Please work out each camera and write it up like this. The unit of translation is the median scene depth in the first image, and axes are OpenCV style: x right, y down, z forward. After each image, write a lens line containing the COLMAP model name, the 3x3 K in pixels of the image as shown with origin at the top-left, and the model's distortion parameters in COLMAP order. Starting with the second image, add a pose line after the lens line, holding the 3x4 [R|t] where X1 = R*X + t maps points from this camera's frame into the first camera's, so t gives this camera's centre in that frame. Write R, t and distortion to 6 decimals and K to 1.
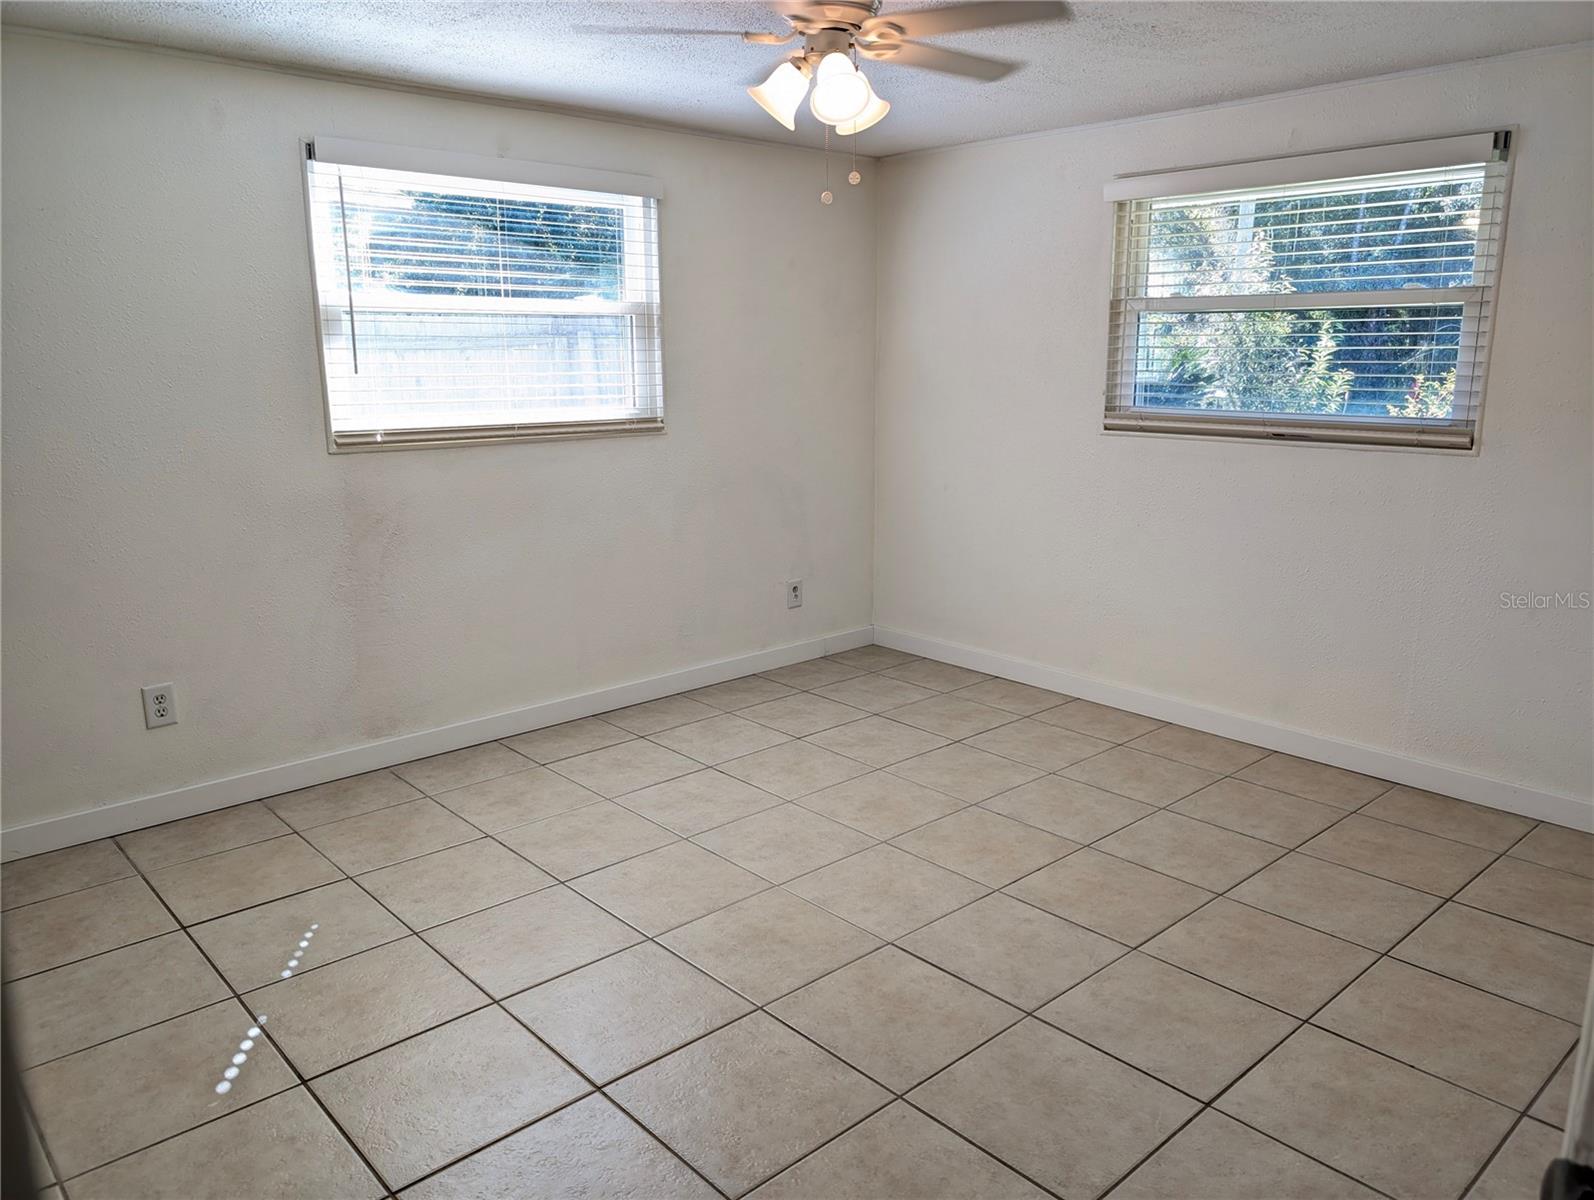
lens RADIAL K [[1144.8, 0, 808.2], [0, 1144.8, 602.2], [0, 0, 1]] dist [0.014867, 0.003668]
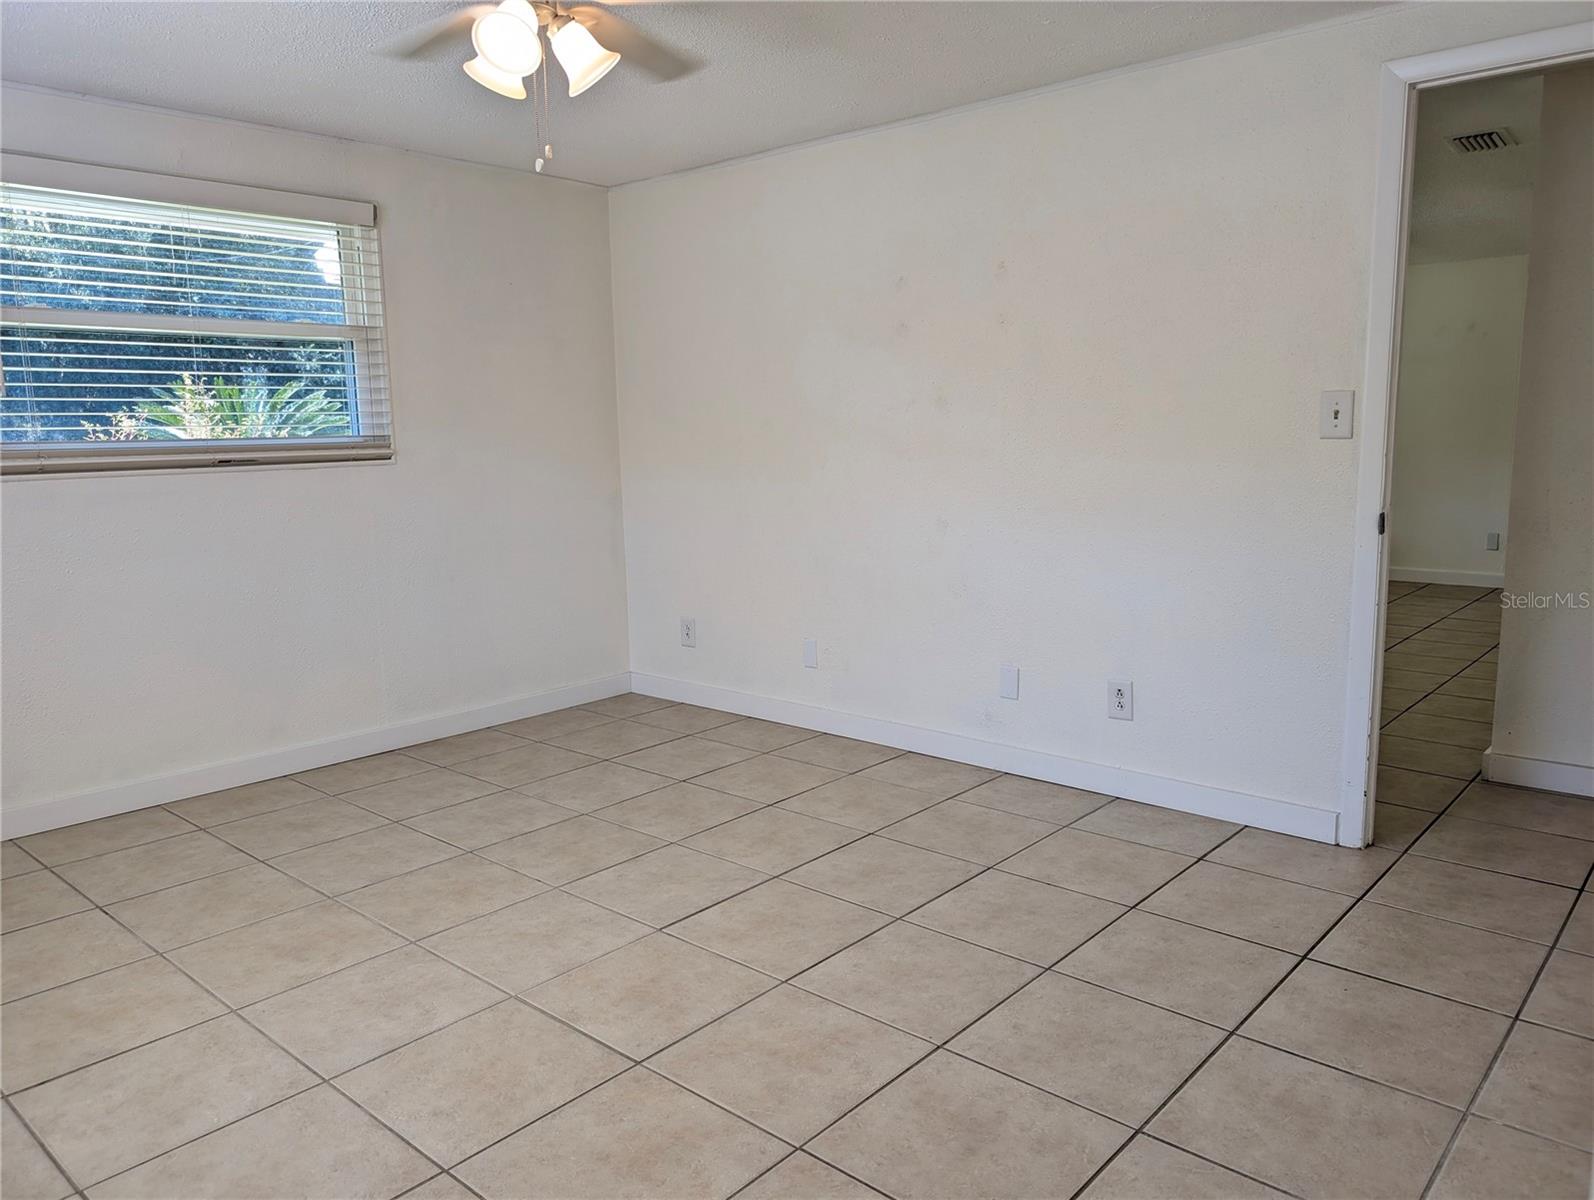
lens RADIAL K [[1144.8, 0, 808.1], [0, 1144.8, 598.7], [0, 0, 1]] dist [0.014867, 0.003668]
pose [[-0.099036, -0.150091, 0.983699, -0.706443], [0.234964, 0.957079, 0.169684, -0.094935], [-0.966946, 0.247938, -0.059519, 0.690983]]
